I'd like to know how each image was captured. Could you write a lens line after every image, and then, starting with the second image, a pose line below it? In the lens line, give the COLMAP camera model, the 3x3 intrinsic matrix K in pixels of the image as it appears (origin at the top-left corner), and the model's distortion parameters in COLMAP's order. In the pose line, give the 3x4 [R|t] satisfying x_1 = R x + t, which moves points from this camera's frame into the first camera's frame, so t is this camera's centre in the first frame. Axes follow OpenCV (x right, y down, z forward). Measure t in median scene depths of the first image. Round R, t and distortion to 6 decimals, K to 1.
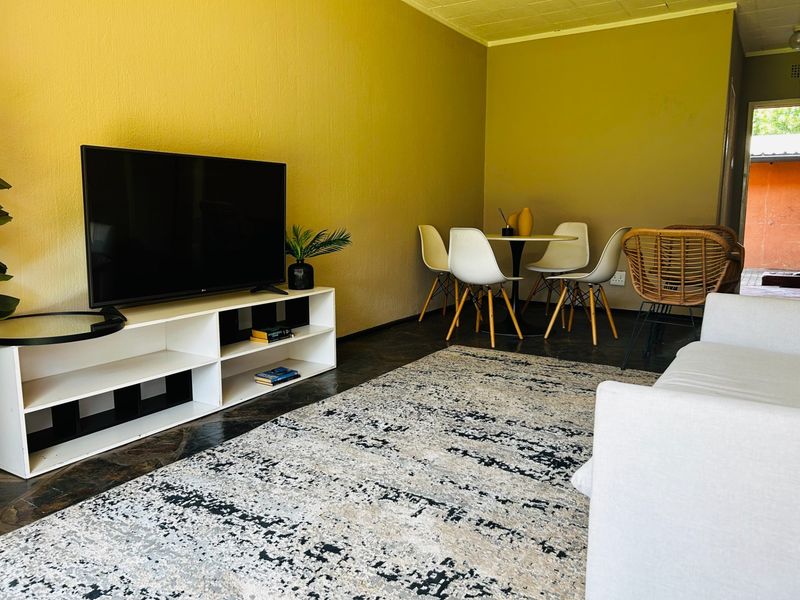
lens RADIAL K [[602.3, 0, 401.1], [0, 602.3, 298.9], [0, 0, 1]] dist [0.045909, -0.043954]
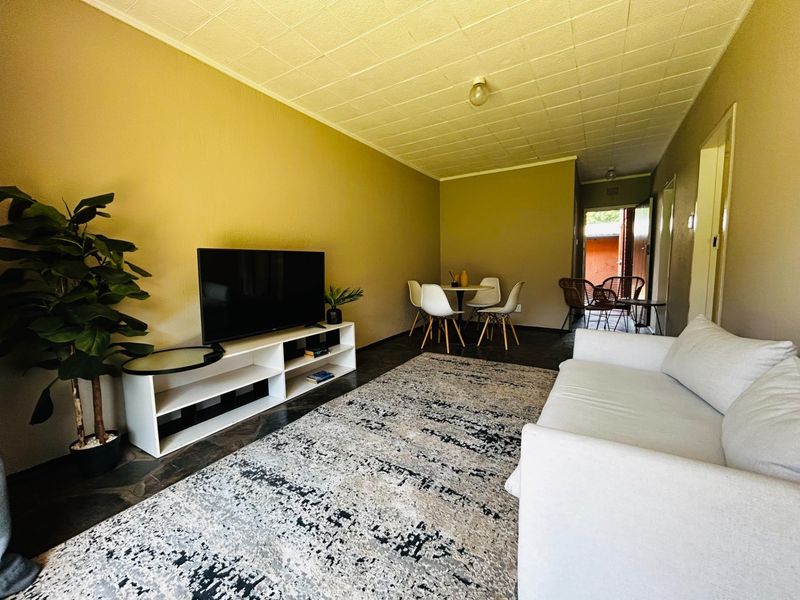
lens RADIAL K [[325.9, 0, 399.3], [0, 325.9, 297.9], [0, 0, 1]] dist [0.003600, 0.001230]
pose [[0.999755, -0.021461, 0.005508, 0.019382], [0.021697, 0.998649, -0.047226, -0.060345], [-0.004487, 0.047334, 0.998869, 0.106812]]
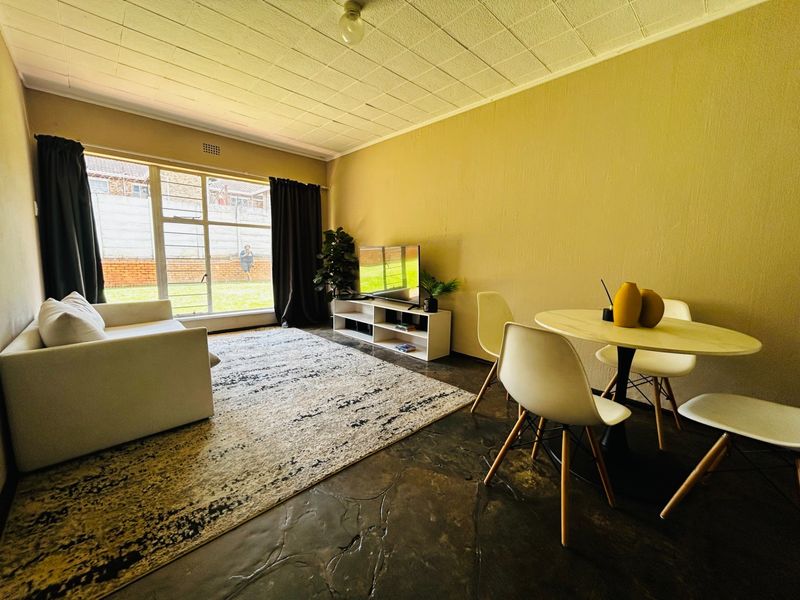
lens RADIAL K [[325.9, 0, 401.7], [0, 325.9, 298.6], [0, 0, 1]] dist [0.003600, 0.001230]
pose [[-0.260255, 0.110984, -0.959140, 1.145685], [-0.159458, 0.974791, 0.156062, -0.284103], [0.952282, 0.193559, -0.235997, 1.632567]]
